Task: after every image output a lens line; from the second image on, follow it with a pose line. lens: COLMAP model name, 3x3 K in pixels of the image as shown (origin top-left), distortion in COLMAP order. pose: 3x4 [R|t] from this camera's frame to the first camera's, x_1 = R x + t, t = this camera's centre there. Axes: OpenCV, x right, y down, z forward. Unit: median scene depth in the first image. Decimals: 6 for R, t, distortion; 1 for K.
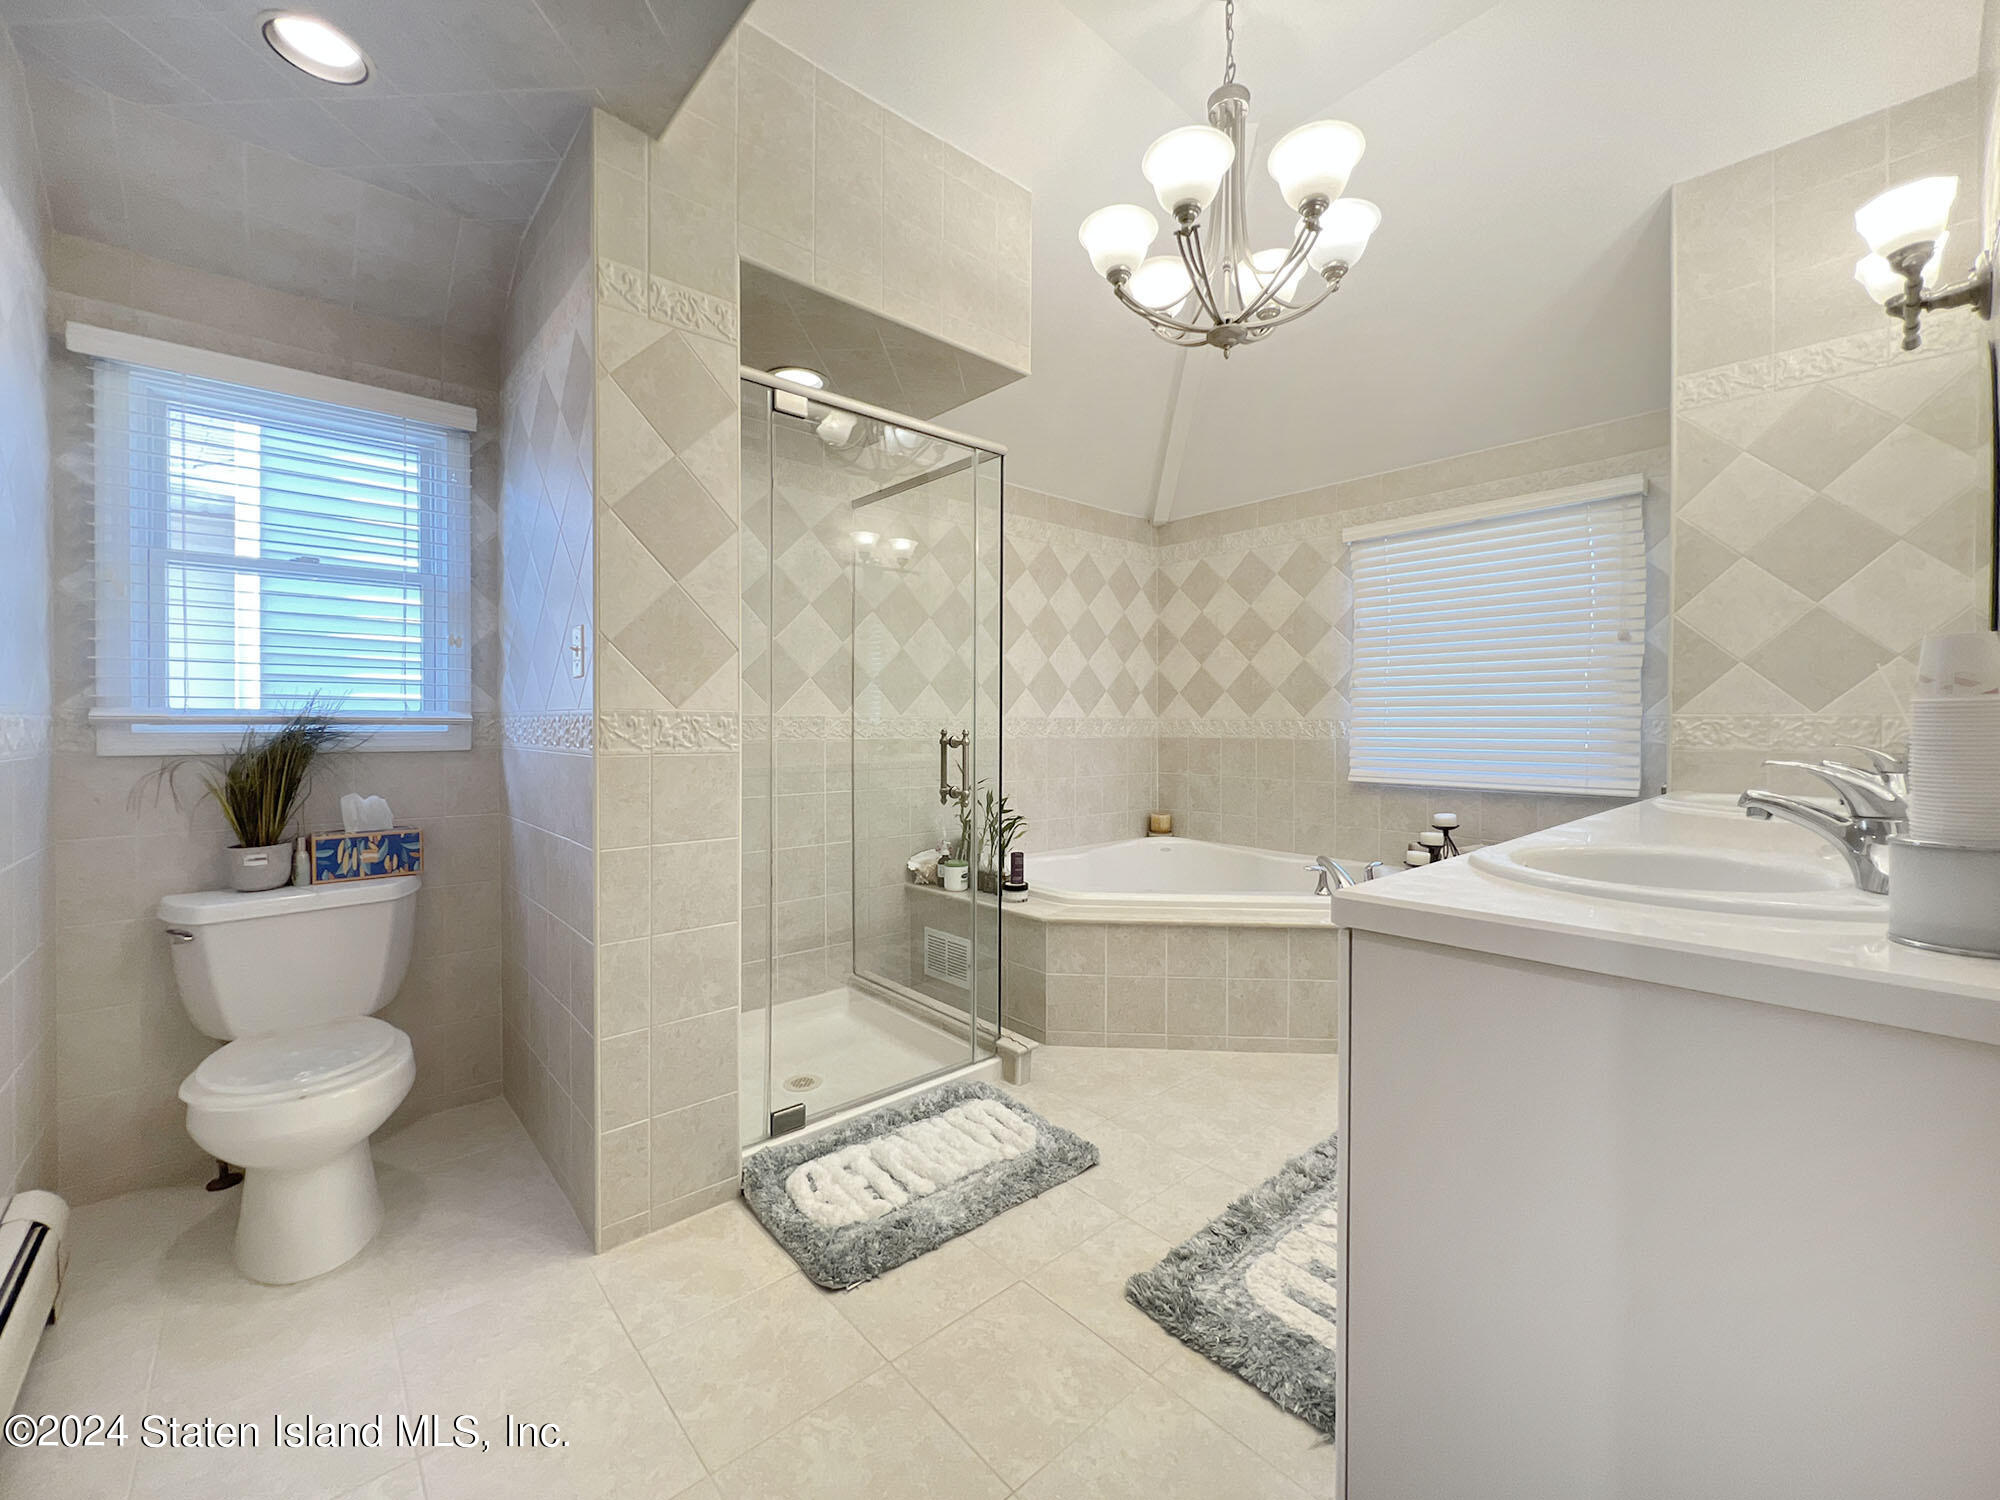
lens RADIAL K [[814.4, 0, 993.7], [0, 814.4, 737.6], [0, 0, 1]] dist [-0.002930, 0.000512]
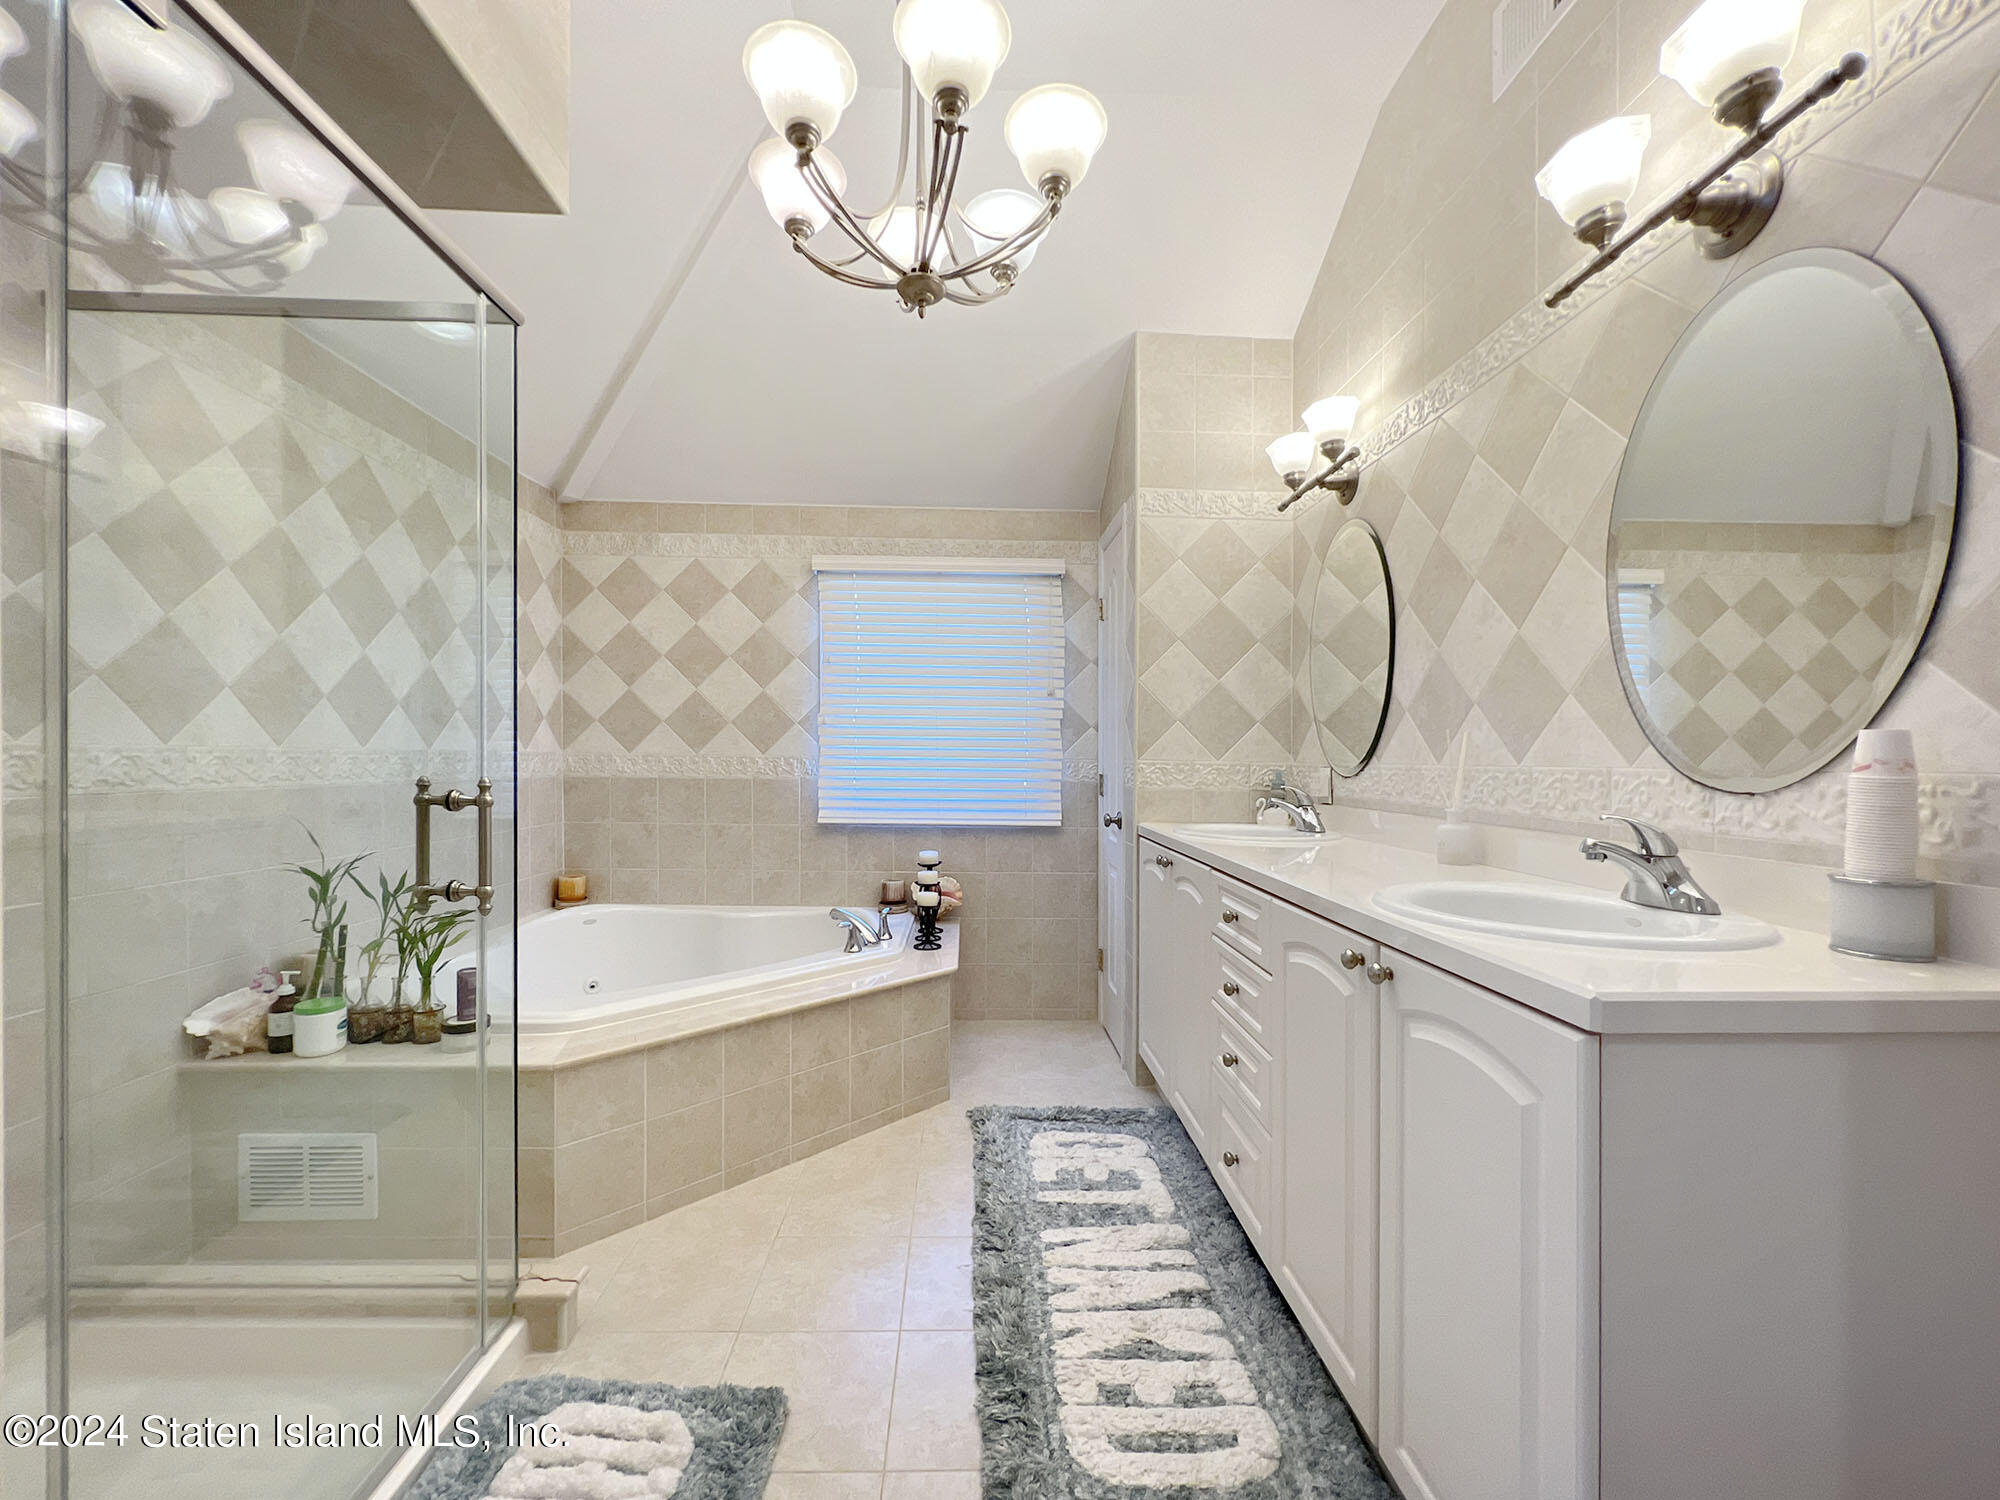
lens RADIAL K [[814.4, 0, 991.1], [0, 814.4, 769.5], [0, 0, 1]] dist [-0.002930, 0.000512]
pose [[0.640490, -0.002181, 0.767963, -0.185087], [-0.000102, 0.999996, 0.002925, -0.013560], [-0.767966, -0.001952, 0.640487, 0.275749]]
